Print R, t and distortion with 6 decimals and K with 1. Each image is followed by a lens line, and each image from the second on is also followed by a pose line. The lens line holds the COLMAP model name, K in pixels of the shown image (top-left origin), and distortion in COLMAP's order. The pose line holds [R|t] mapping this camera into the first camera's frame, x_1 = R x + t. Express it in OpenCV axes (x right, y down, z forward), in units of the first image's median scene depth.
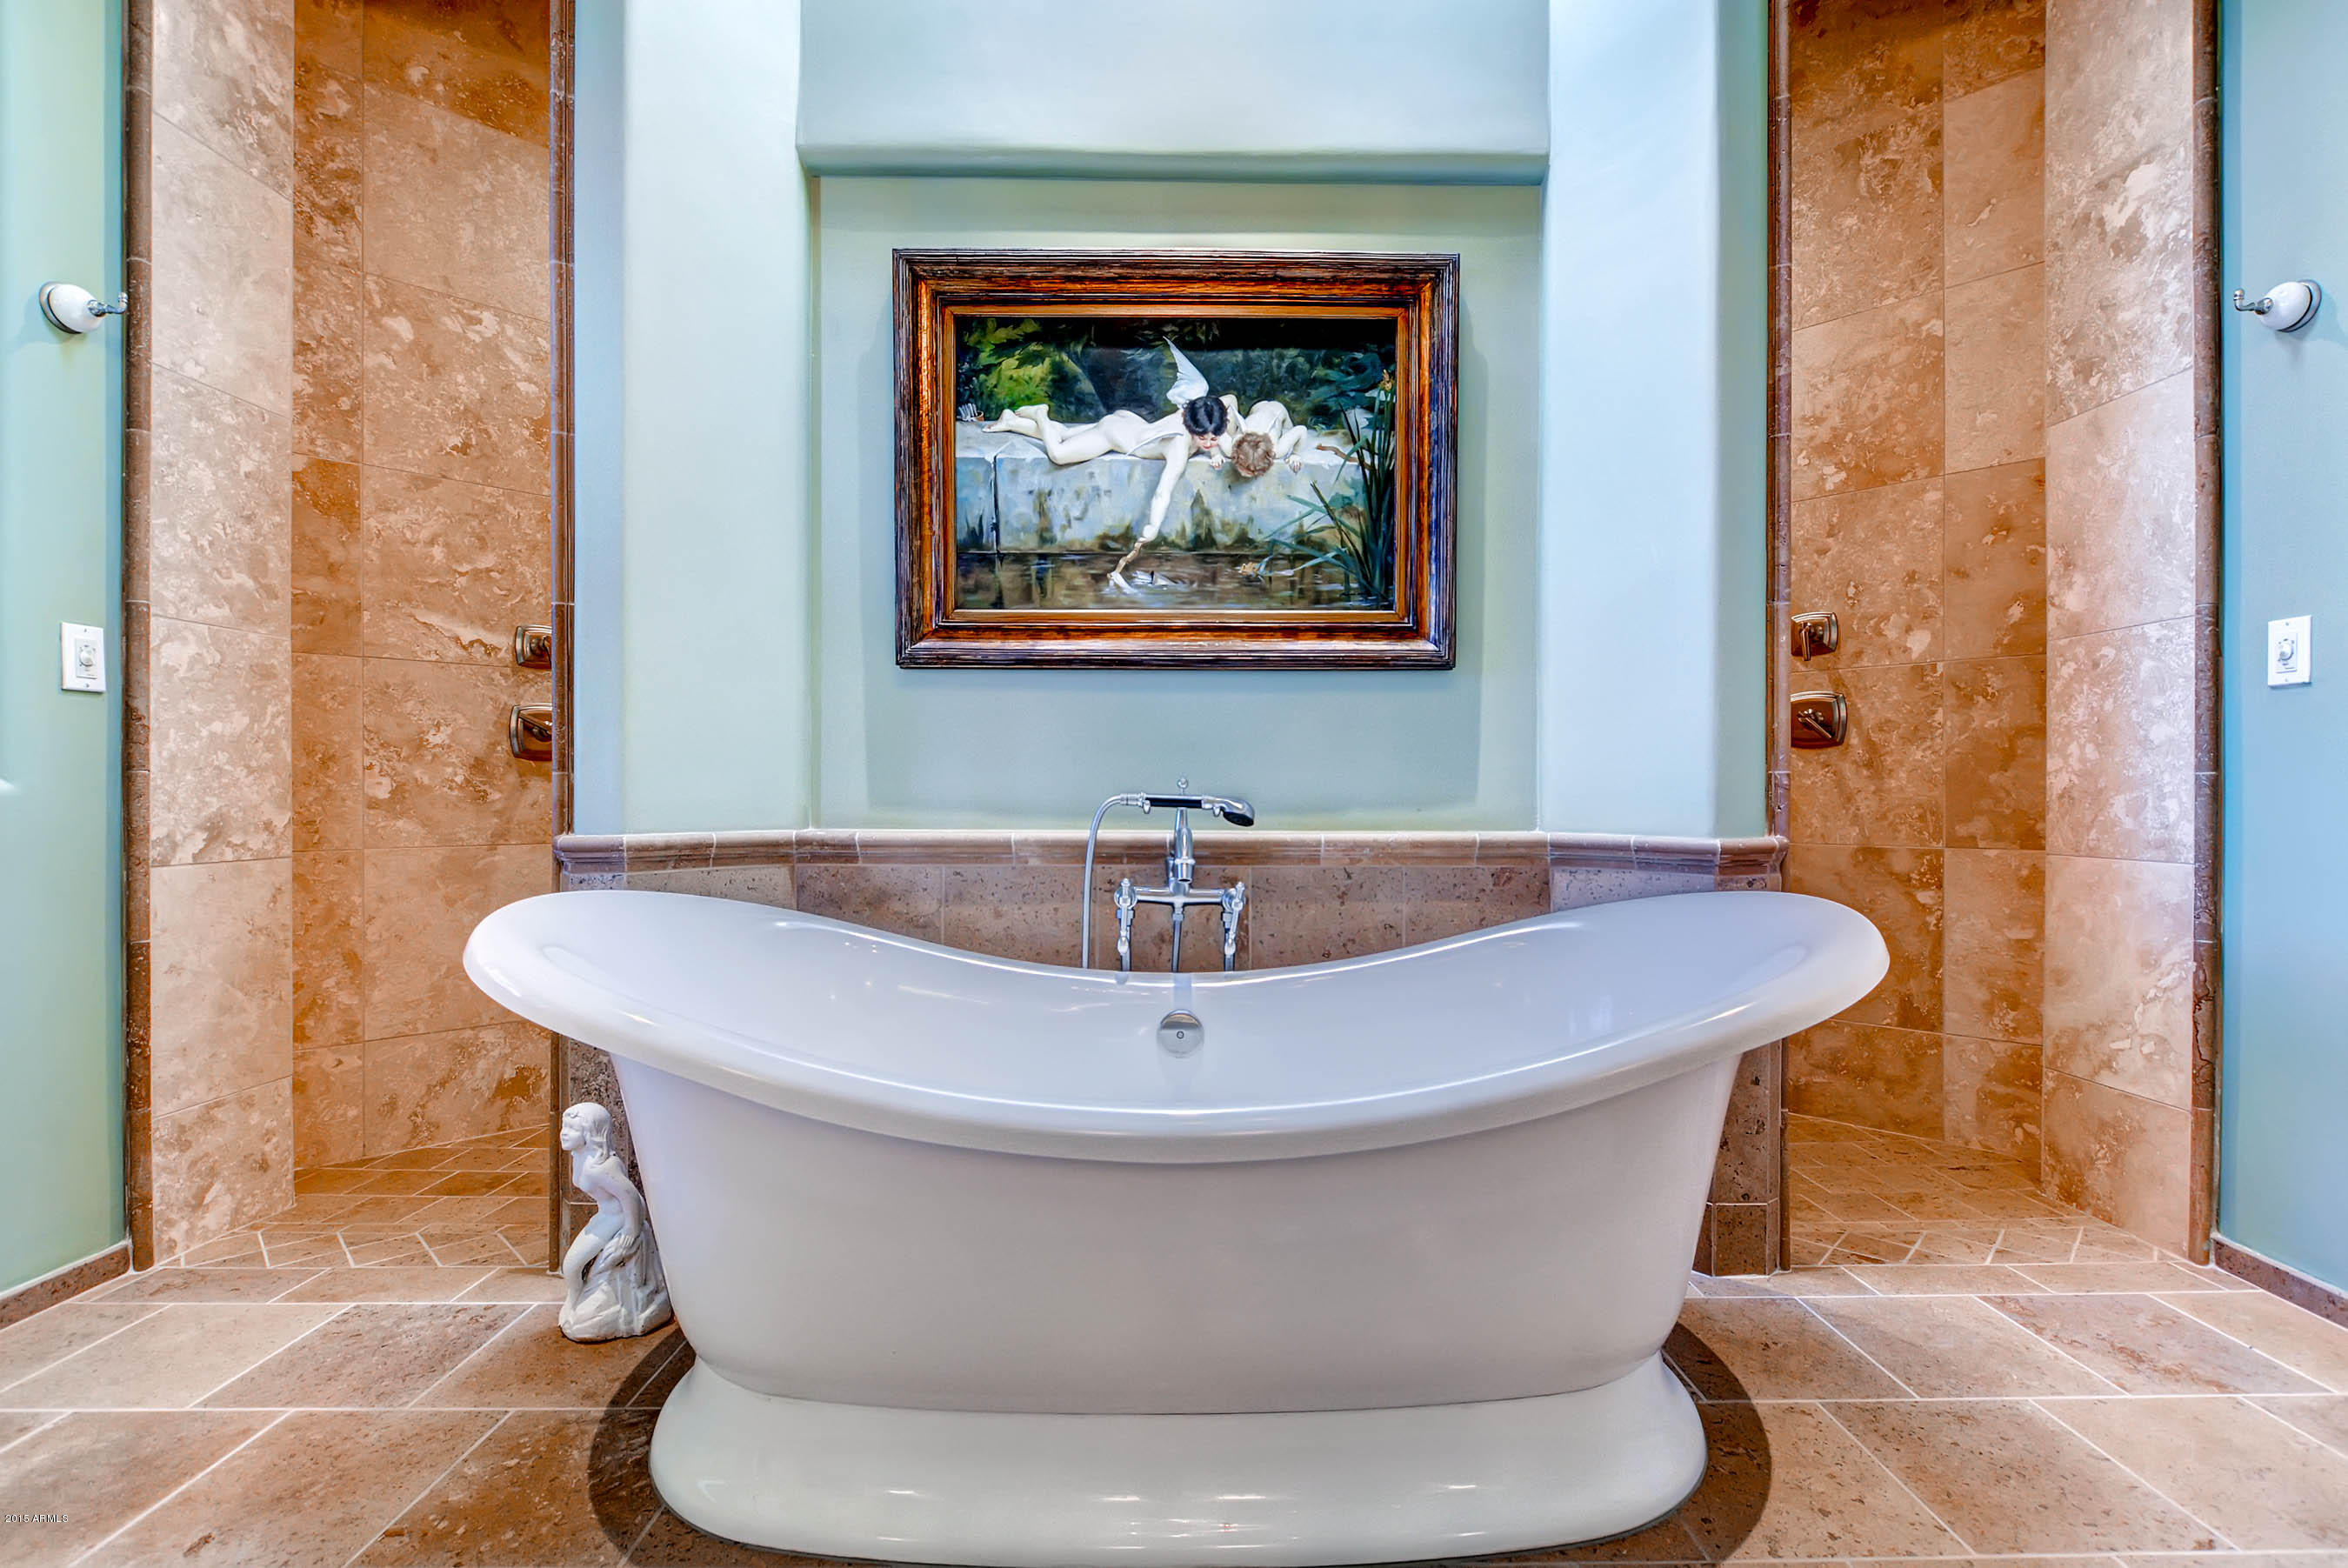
lens RADIAL K [[1035.2, 0, 1192.3], [0, 1035.2, 788.8], [0, 0, 1]] dist [0.010716, -0.007860]
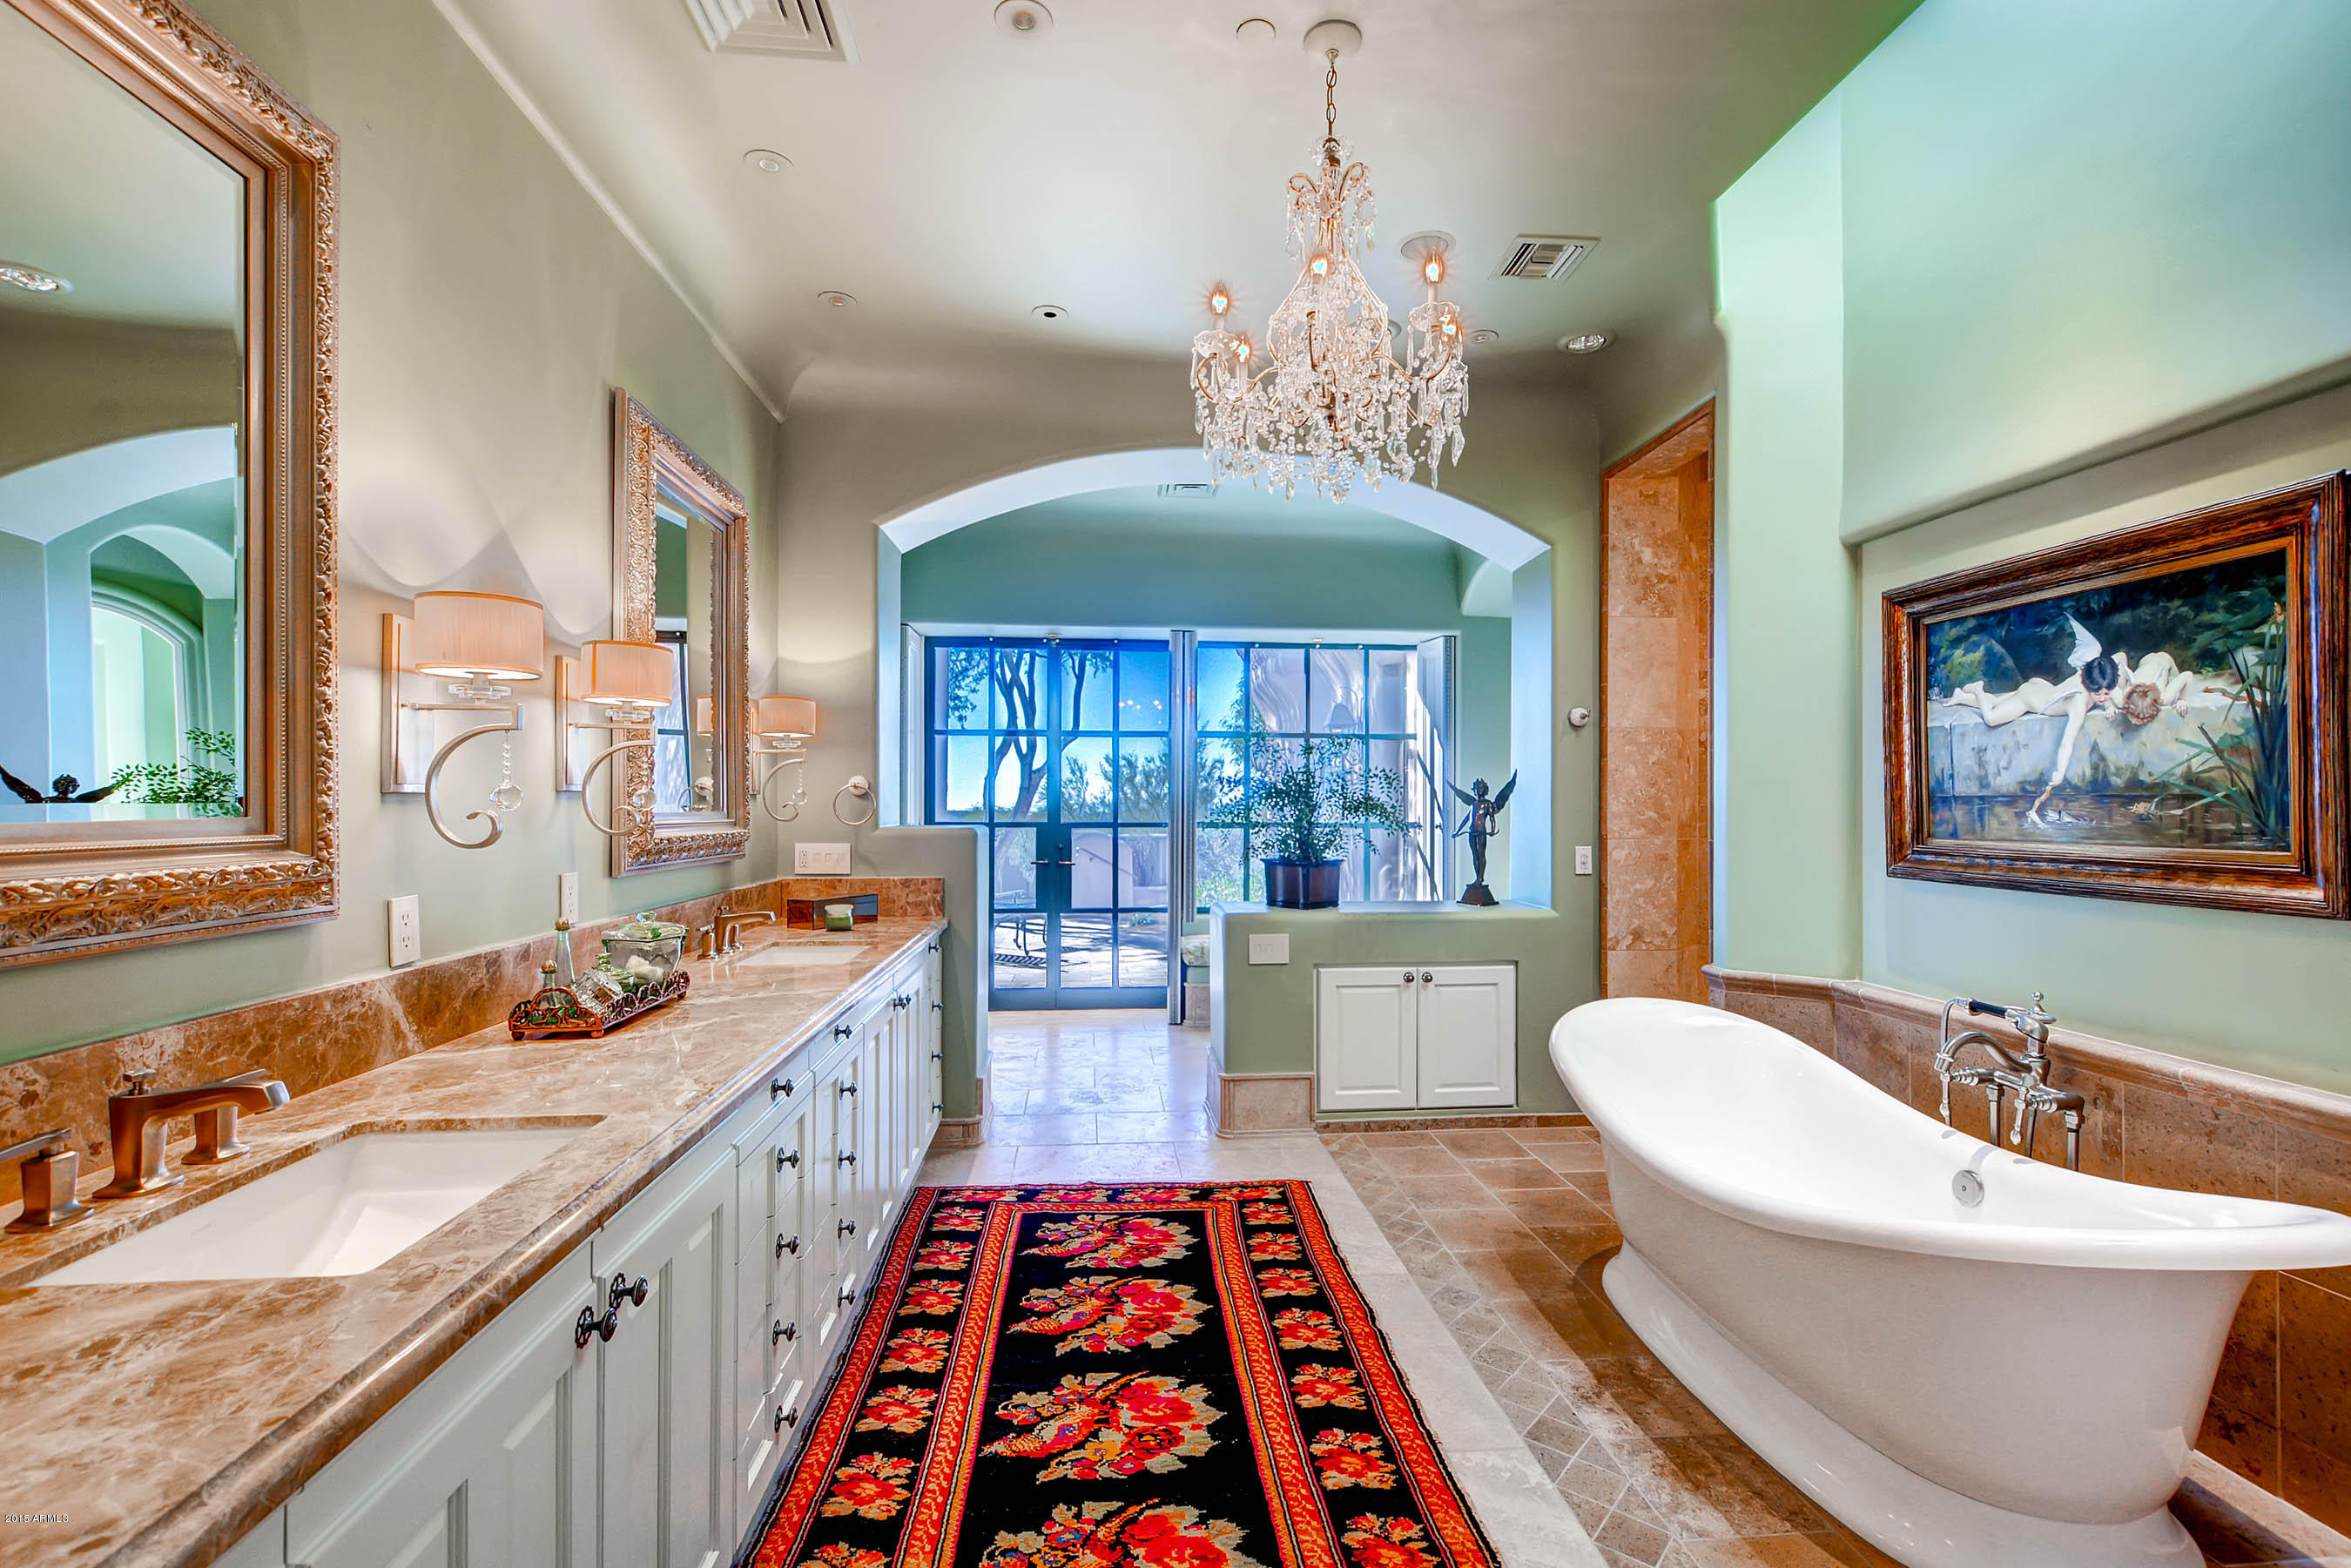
lens RADIAL K [[1046.8, 0, 1191.6], [0, 1046.8, 796.4], [0, 0, 1]] dist [0.007310, -0.008232]
pose [[0.079658, -0.006824, -0.996799, 1.071876], [-0.004821, 0.999962, -0.007231, -0.212439], [0.996811, 0.005382, 0.079622, -0.079458]]
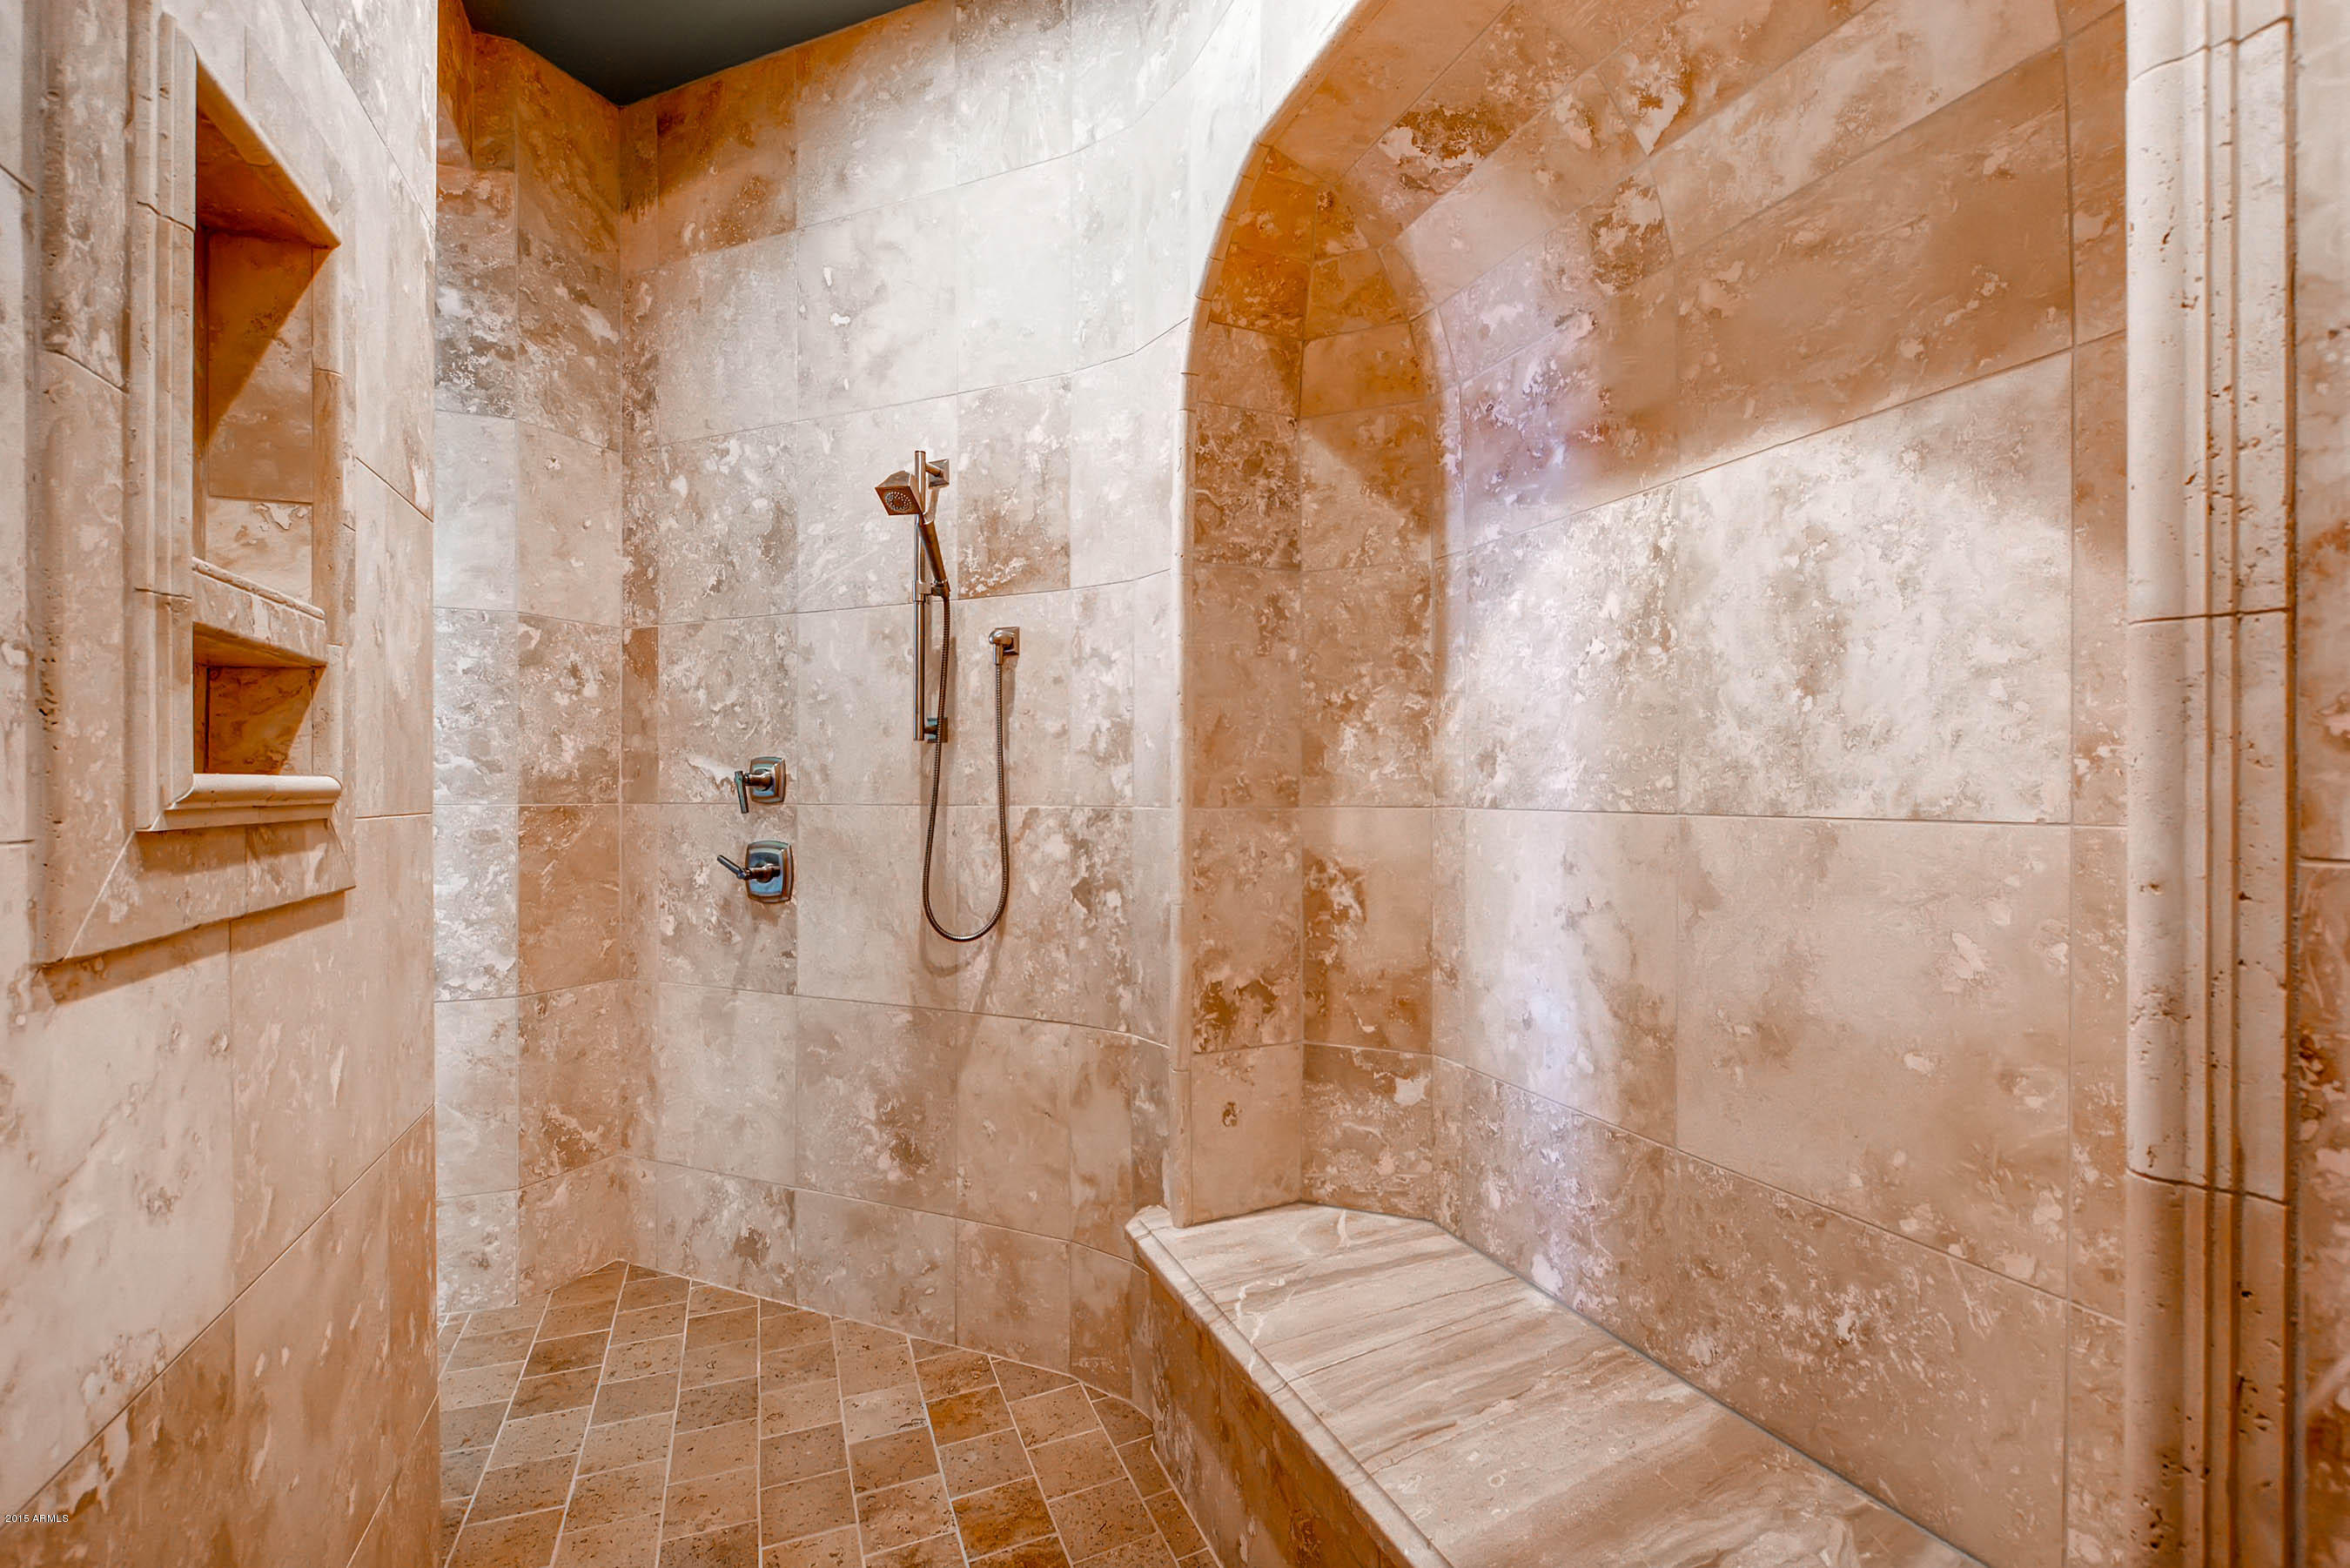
lens RADIAL K [[1036.0, 0, 1193.3], [0, 1036.0, 788.8], [0, 0, 1]] dist [0.010716, -0.007860]
pose [[0.382962, -0.001380, -0.923763, 0.477703], [0.002346, 0.999997, -0.000521, -0.163588], [0.923761, -0.001968, 0.382964, 1.281842]]
